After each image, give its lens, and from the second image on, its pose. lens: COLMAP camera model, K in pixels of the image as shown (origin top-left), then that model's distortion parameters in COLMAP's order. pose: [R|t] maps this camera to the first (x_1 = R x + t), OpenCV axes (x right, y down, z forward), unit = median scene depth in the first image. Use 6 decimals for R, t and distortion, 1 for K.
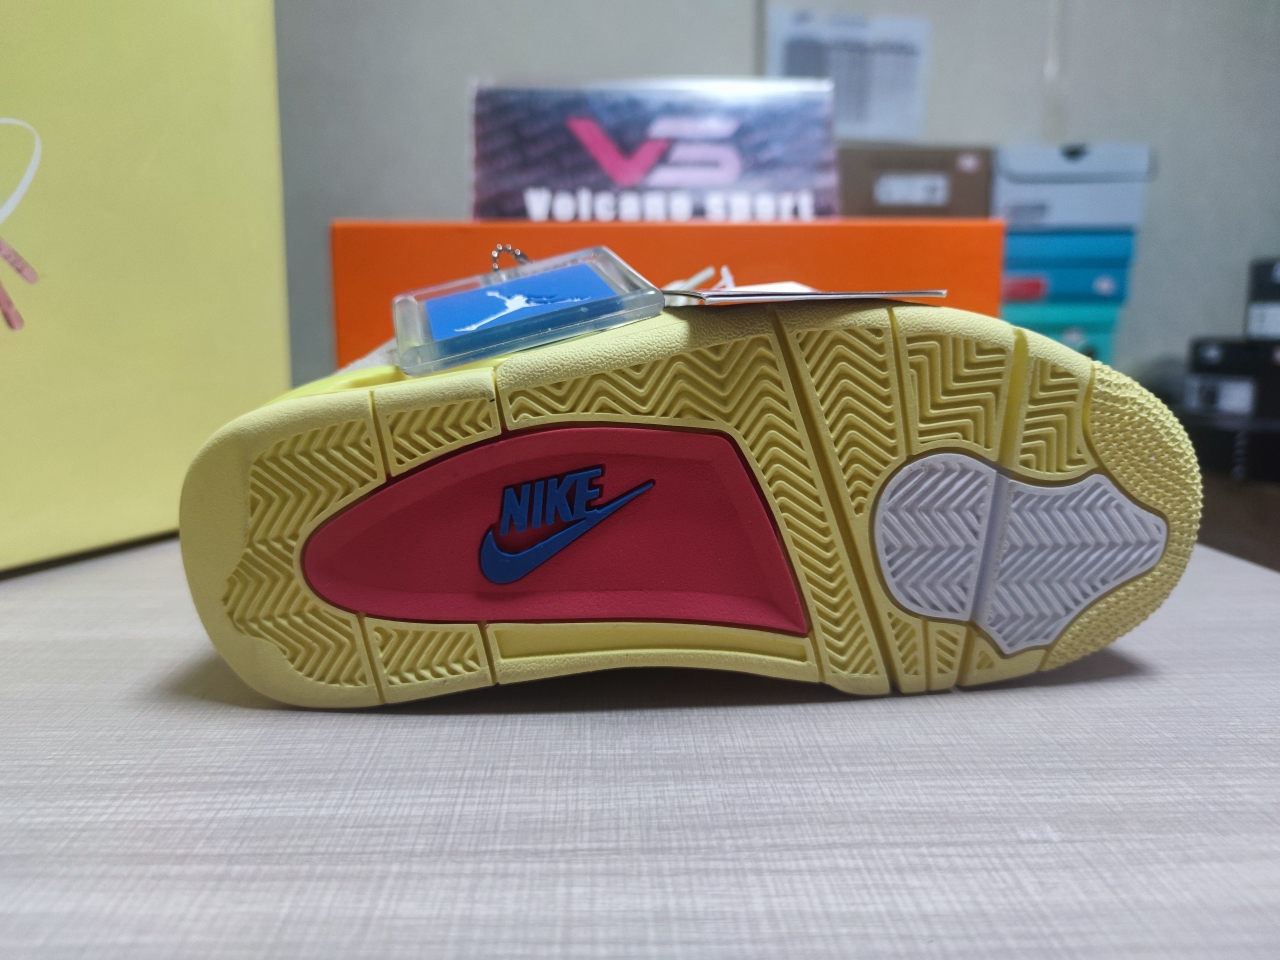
lens RADIAL K [[1016.8, 0, 641.1], [0, 1016.8, 477.8], [0, 0, 1]] dist [0.001413, -0.027785]
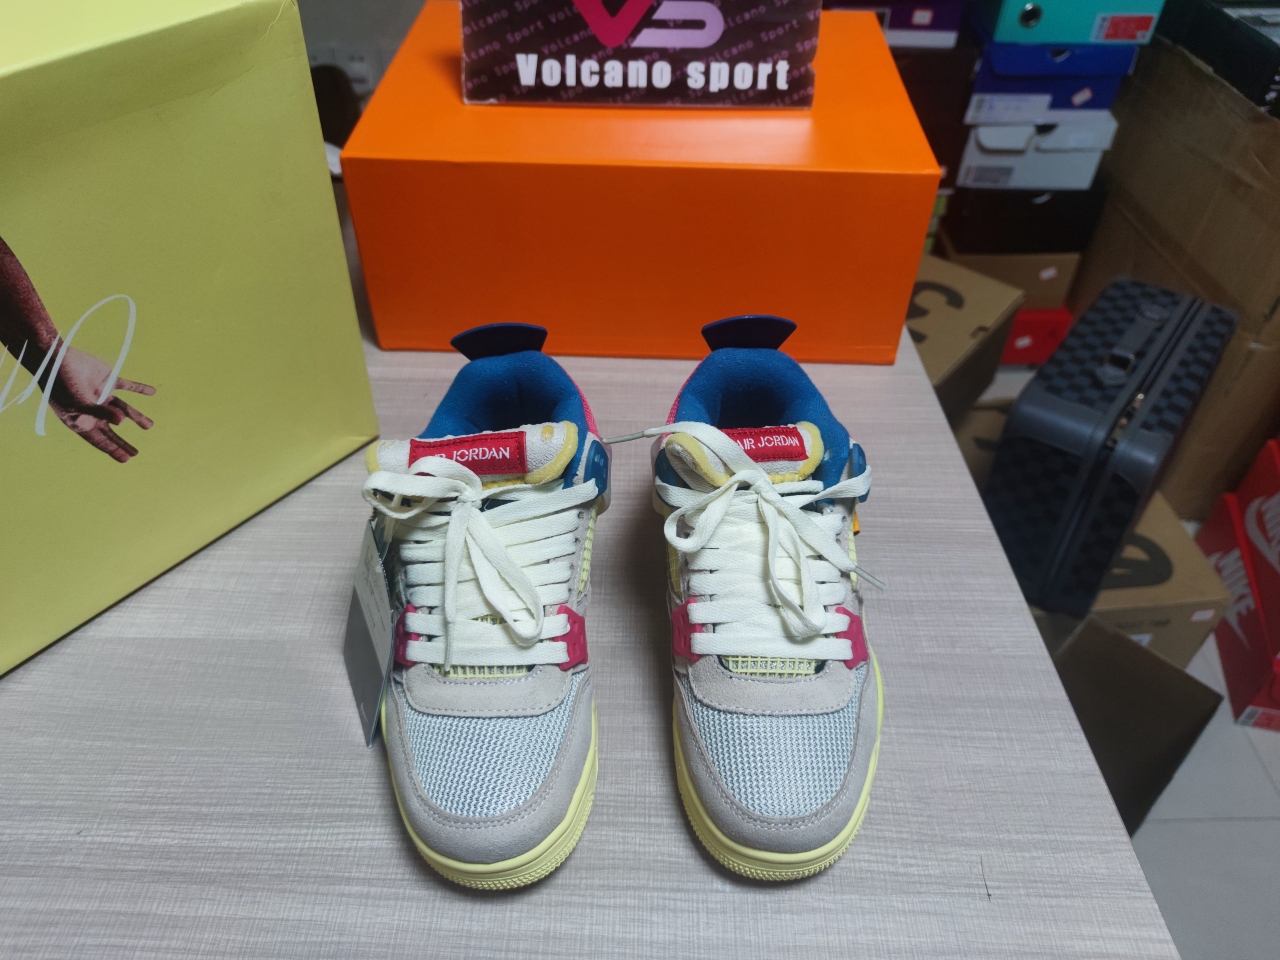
lens RADIAL K [[1016.8, 0, 649.2], [0, 1016.8, 484.9], [0, 0, 1]] dist [0.001413, -0.027785]
pose [[0.998136, 0.058006, -0.018971, 0.228242], [-0.036306, 0.814235, 0.579399, -1.722360], [0.049055, -0.577630, 0.814823, -0.342619]]
